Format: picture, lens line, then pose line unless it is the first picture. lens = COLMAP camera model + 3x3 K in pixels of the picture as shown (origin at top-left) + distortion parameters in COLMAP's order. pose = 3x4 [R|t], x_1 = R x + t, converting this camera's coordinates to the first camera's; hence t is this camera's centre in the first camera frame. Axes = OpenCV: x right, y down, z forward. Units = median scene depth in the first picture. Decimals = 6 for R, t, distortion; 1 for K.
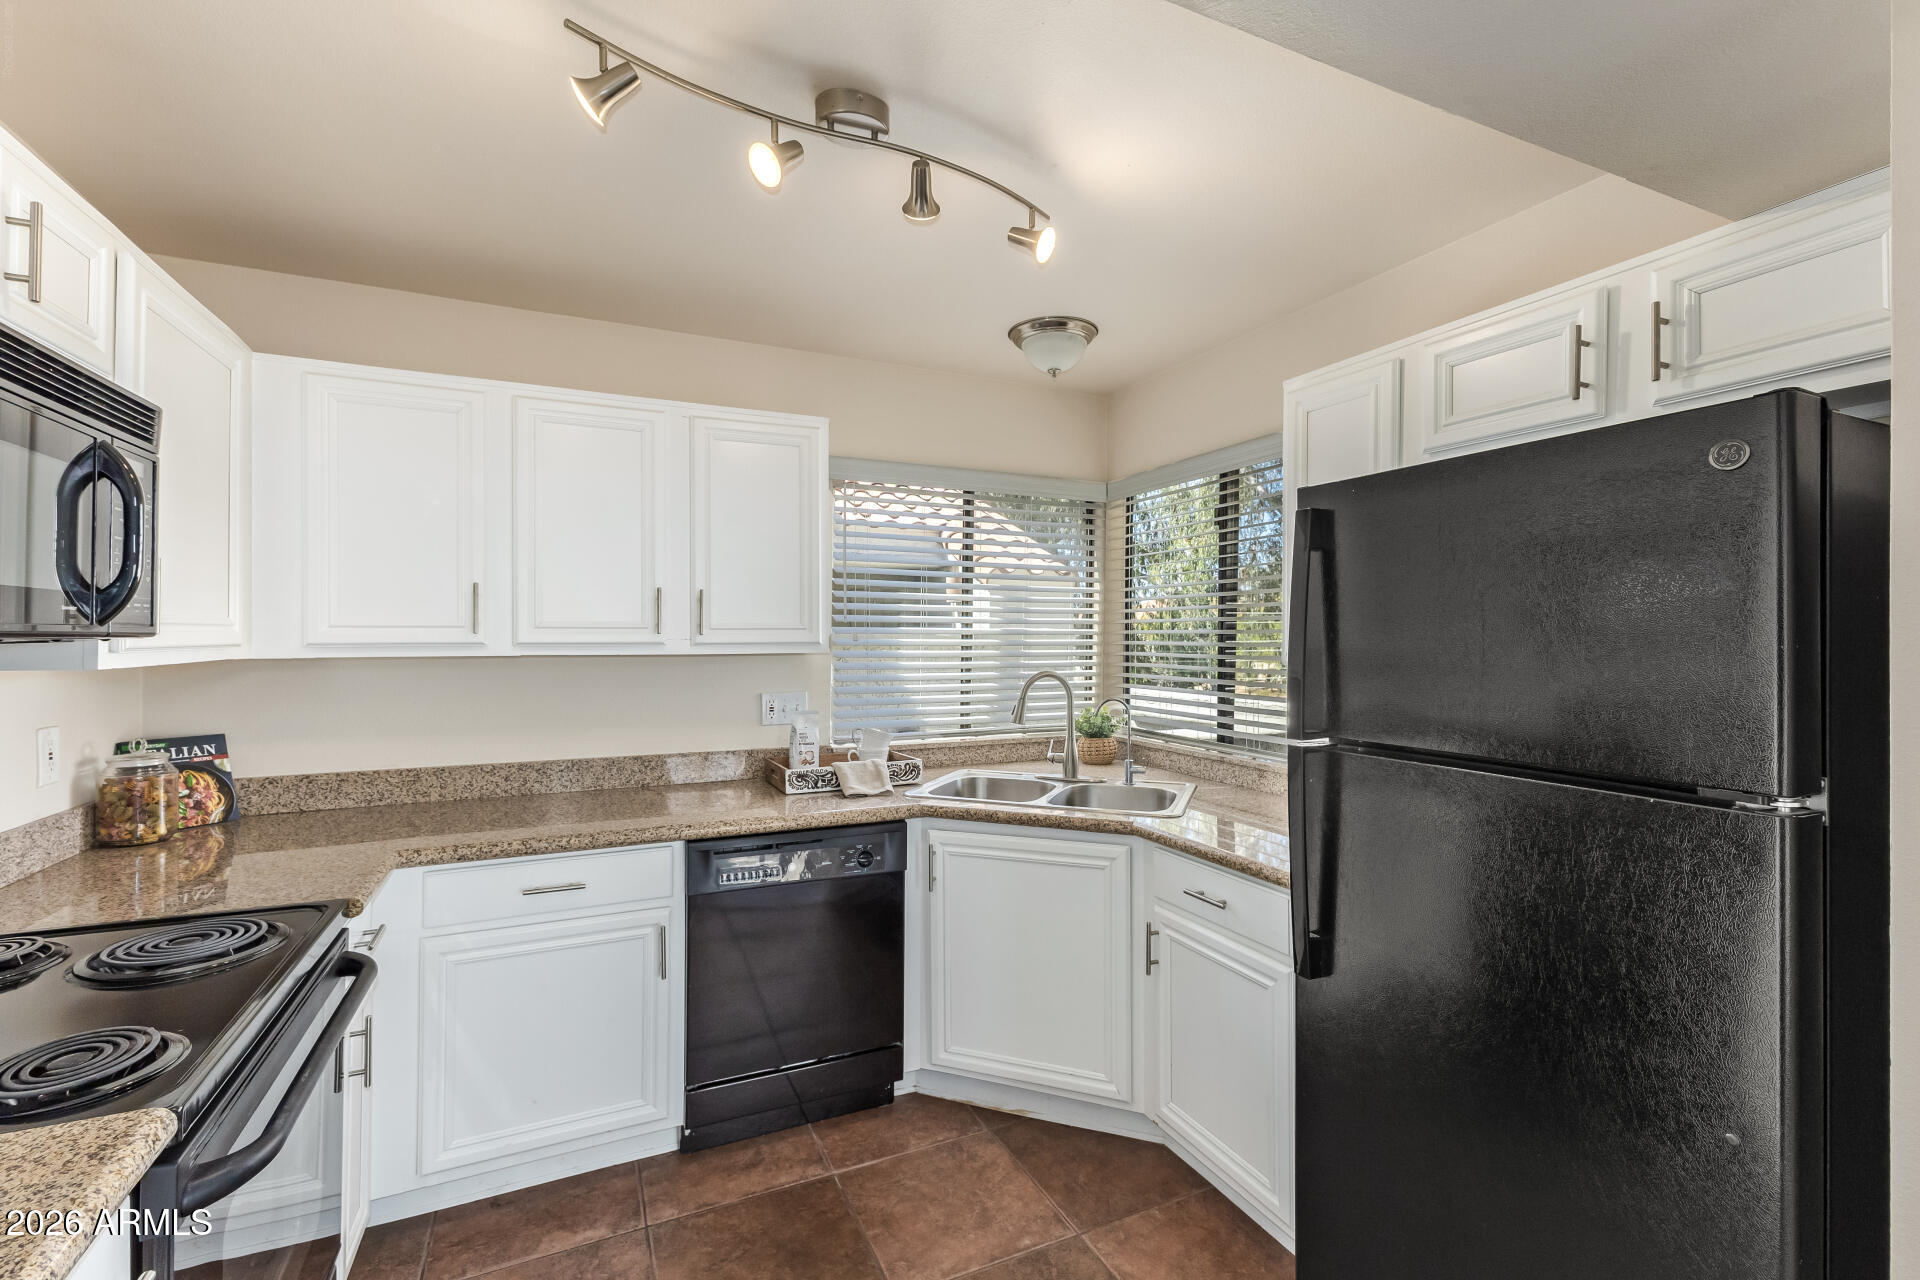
lens RADIAL K [[830.6, 0, 963.7], [0, 830.6, 637.3], [0, 0, 1]] dist [0.012561, -0.005558]
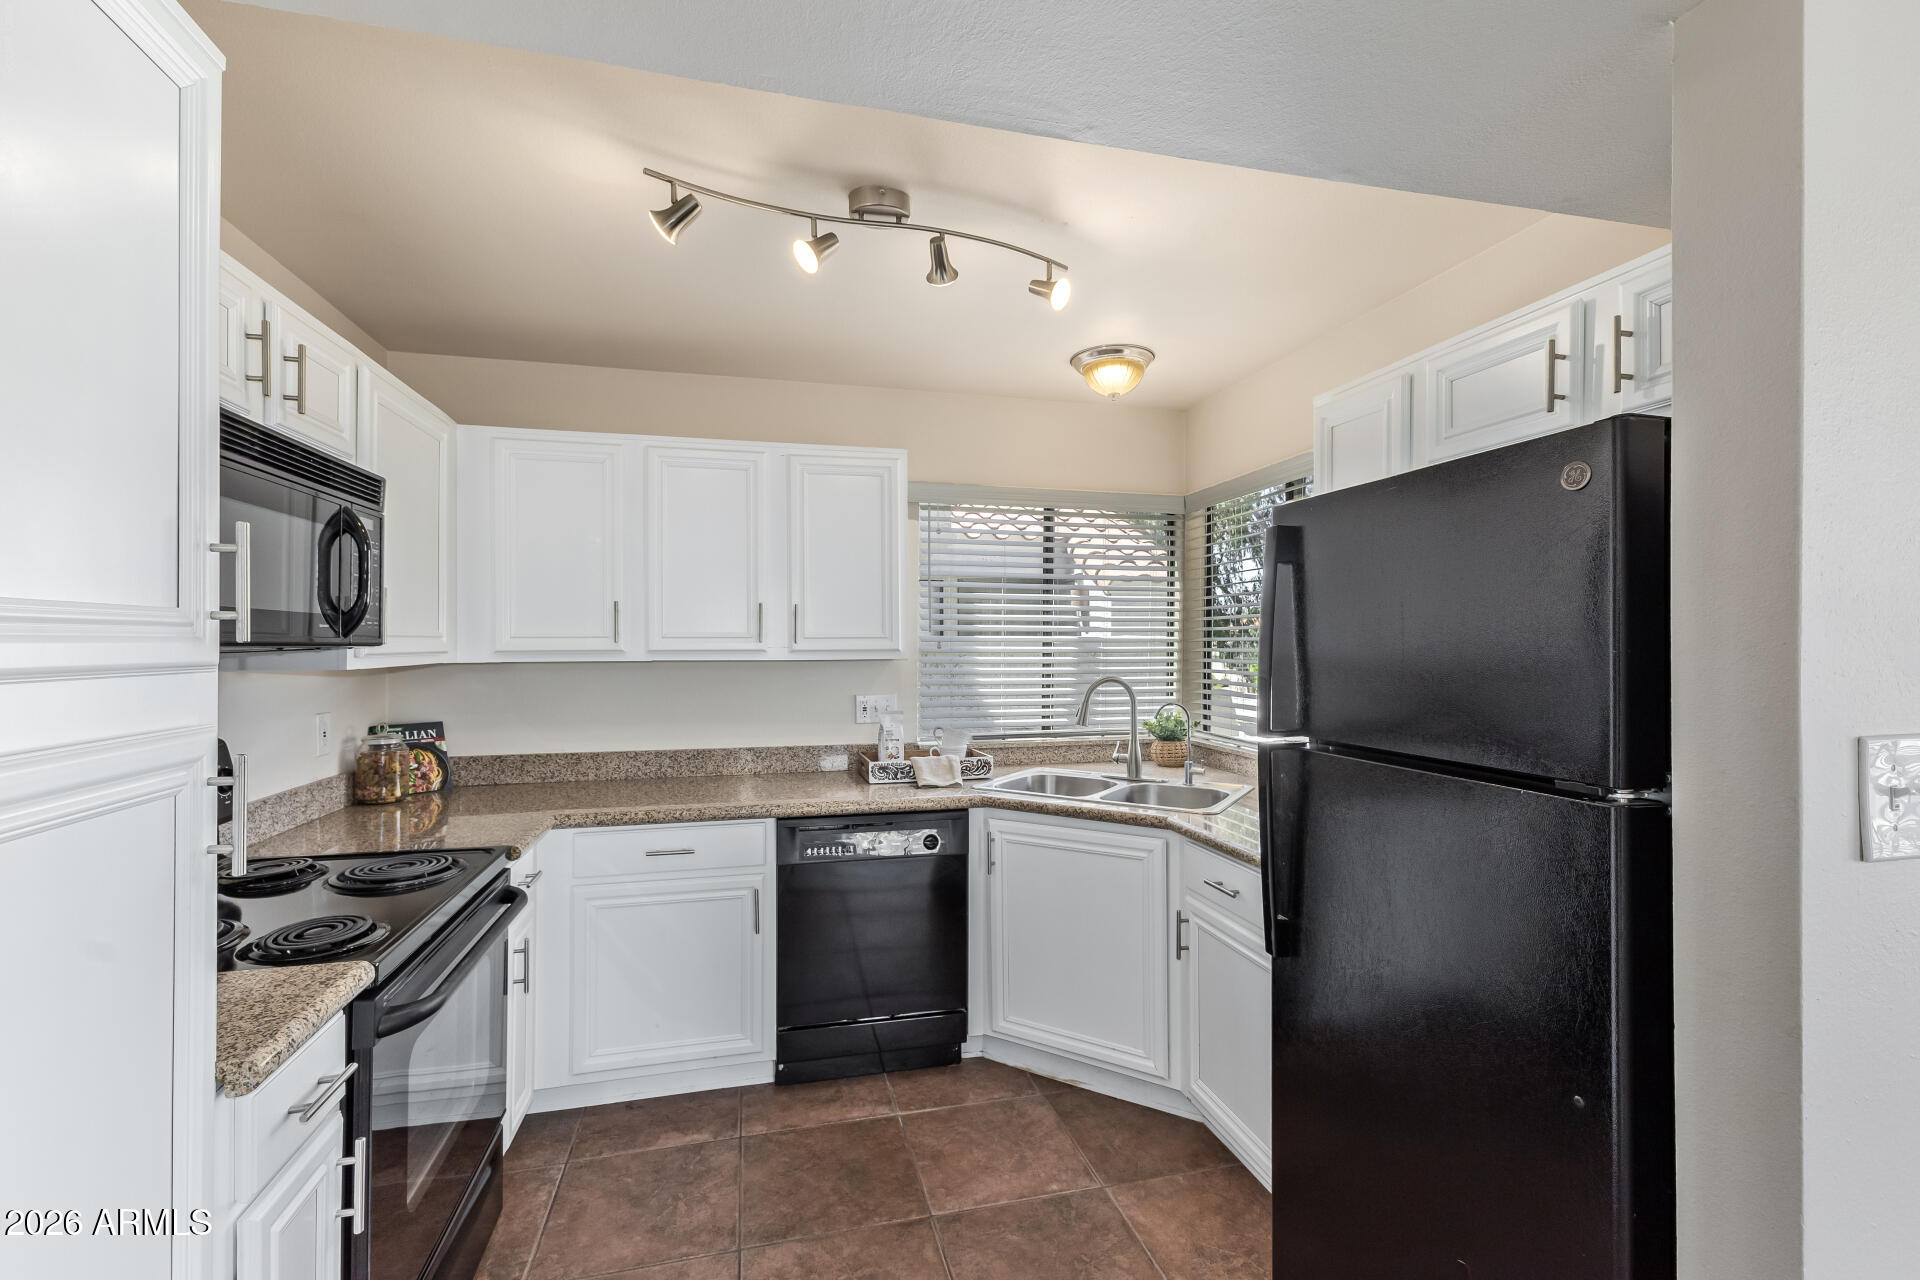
lens RADIAL K [[826.0, 0, 956.2], [0, 826.0, 645.0], [0, 0, 1]] dist [0.005890, -0.000562]
pose [[0.980737, -0.002525, -0.195315, 0.137234], [0.002367, 0.999997, -0.001043, 0.001099], [0.195317, 0.000561, 0.980740, -0.091745]]
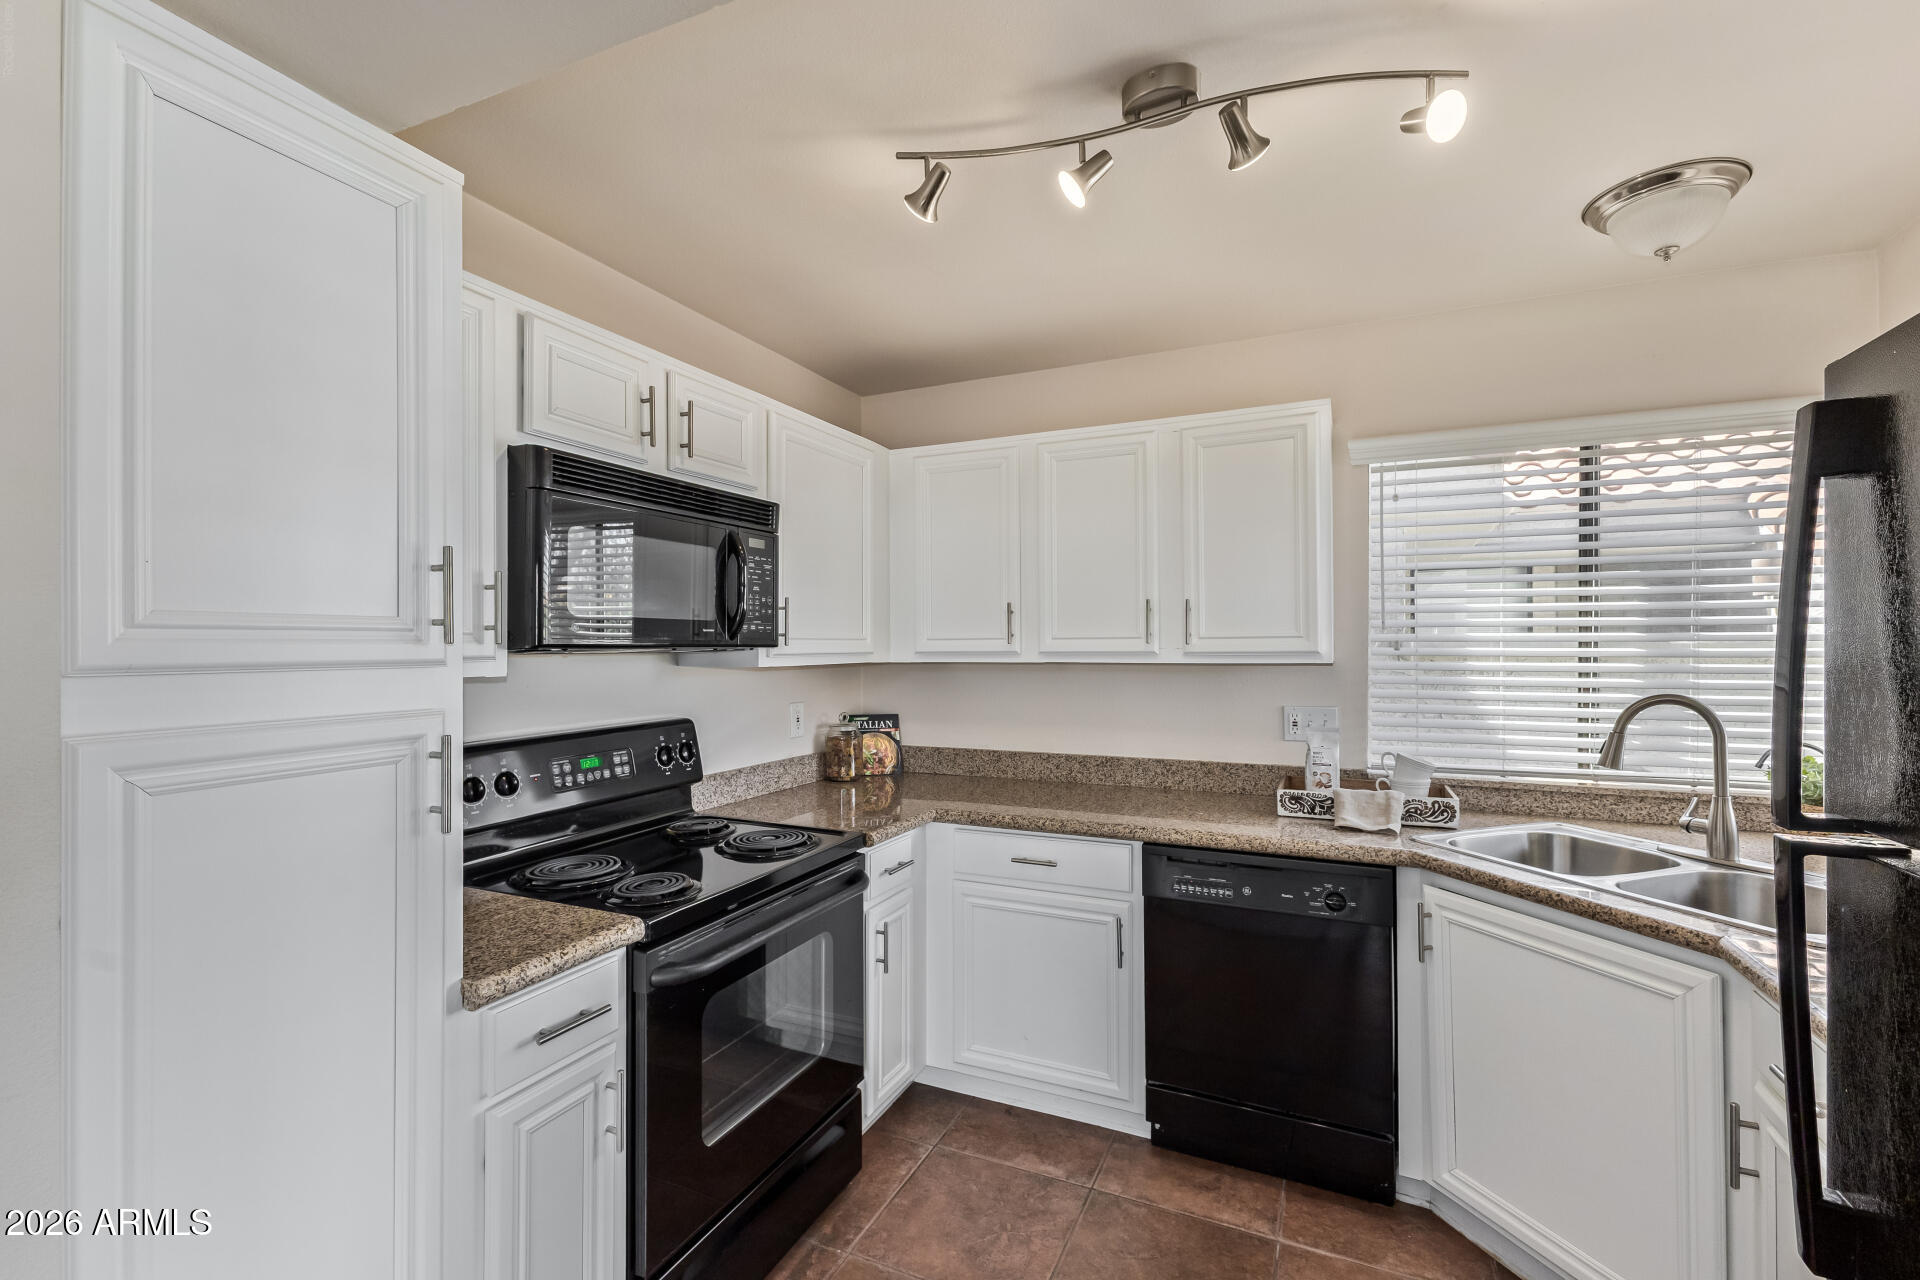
lens RADIAL K [[833.8, 0, 967.3], [0, 833.8, 645.9], [0, 0, 1]] dist [0.004956, 0.000408]
pose [[0.647983, -0.004773, -0.761640, 0.301934], [0.003007, 0.999989, -0.003708, 0.002522], [0.761649, 0.000113, 0.647990, 0.149306]]
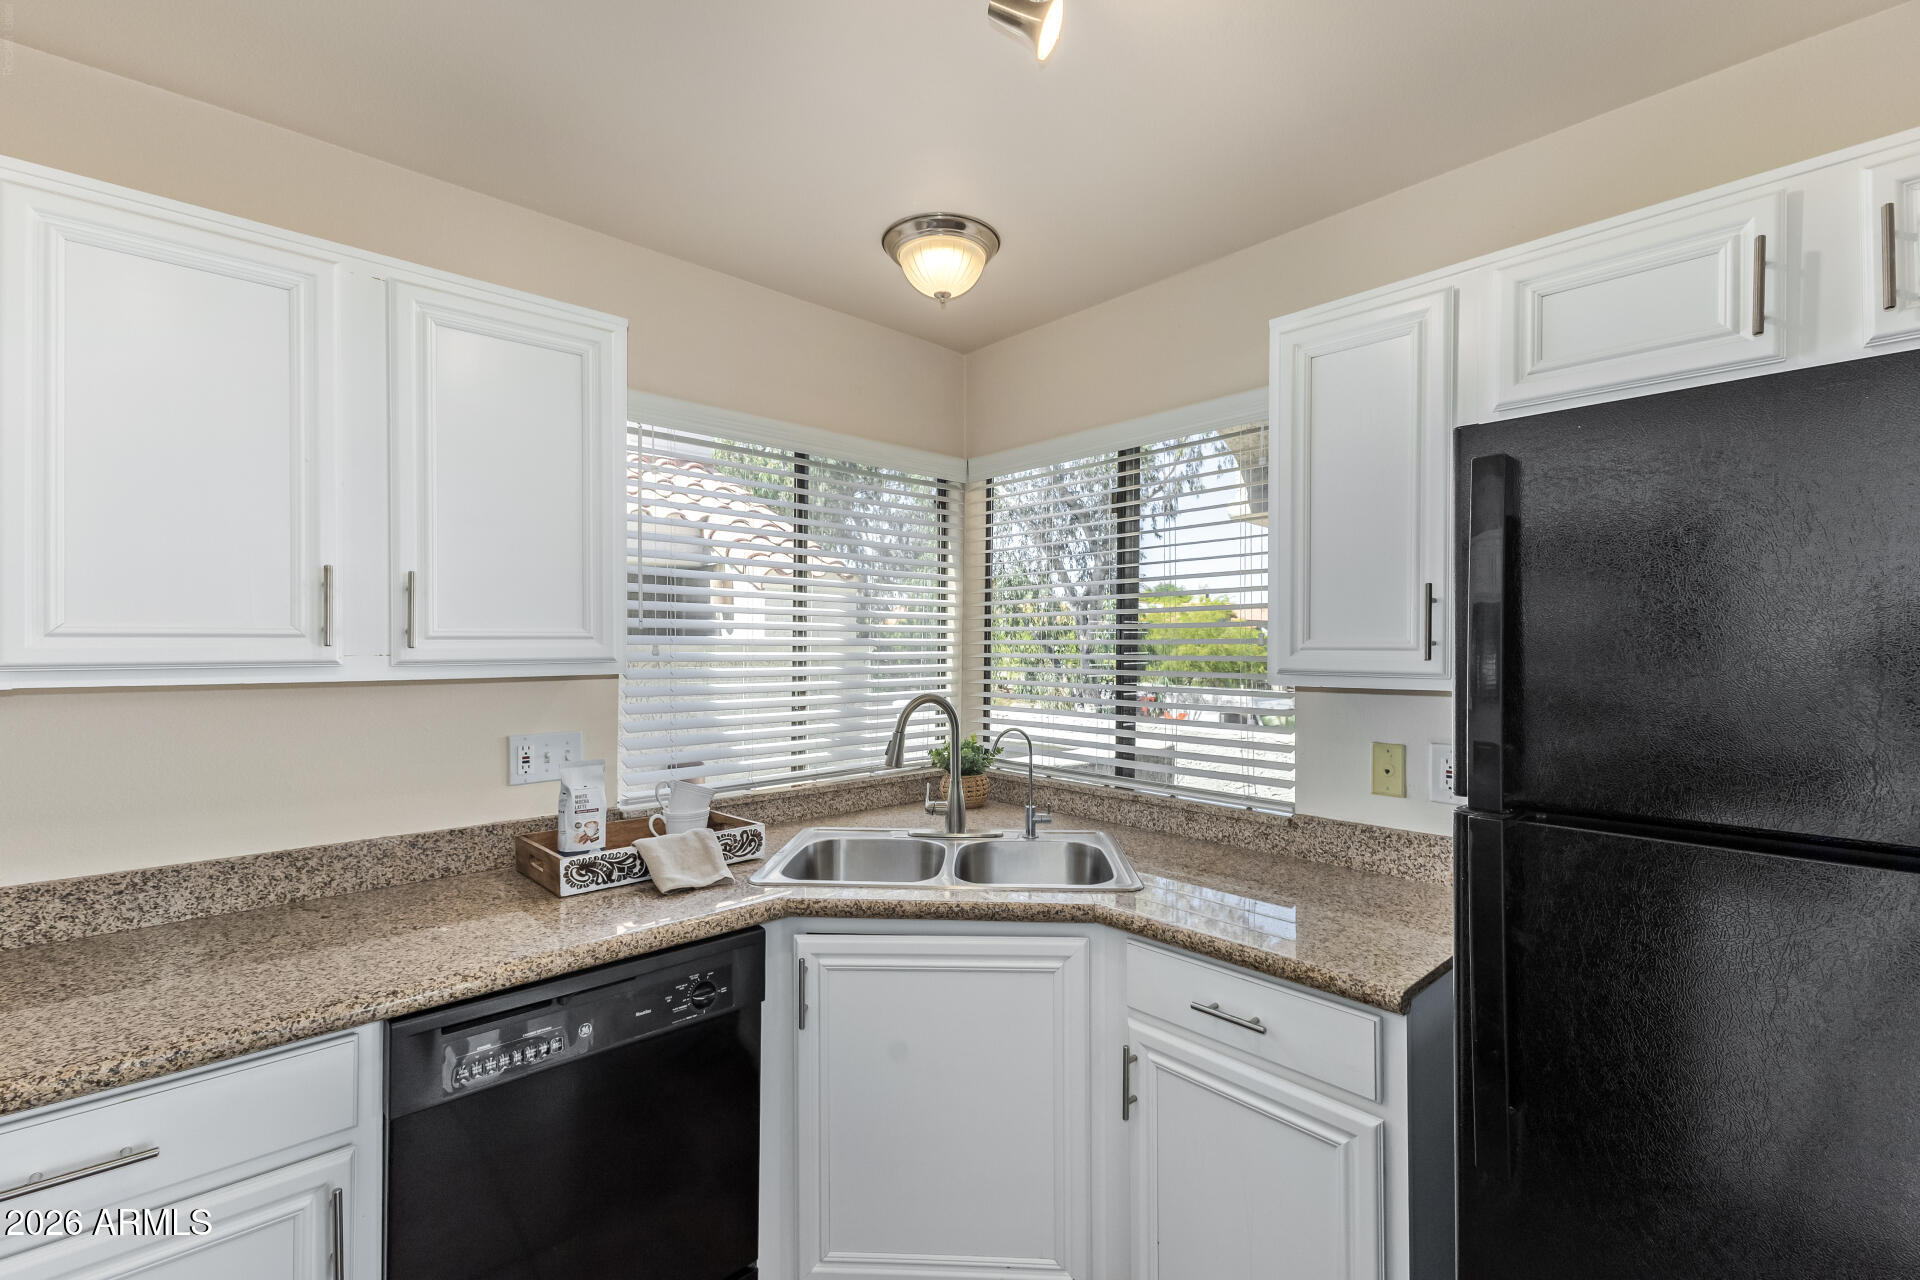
lens RADIAL K [[840.4, 0, 936.9], [0, 840.4, 644.8], [0, 0, 1]] dist [0.021454, -0.000374]
pose [[0.957650, -0.001430, 0.287932, -0.137121], [0.002268, 0.999994, -0.002576, -0.002892], [-0.287927, 0.003120, 0.957647, 0.328199]]
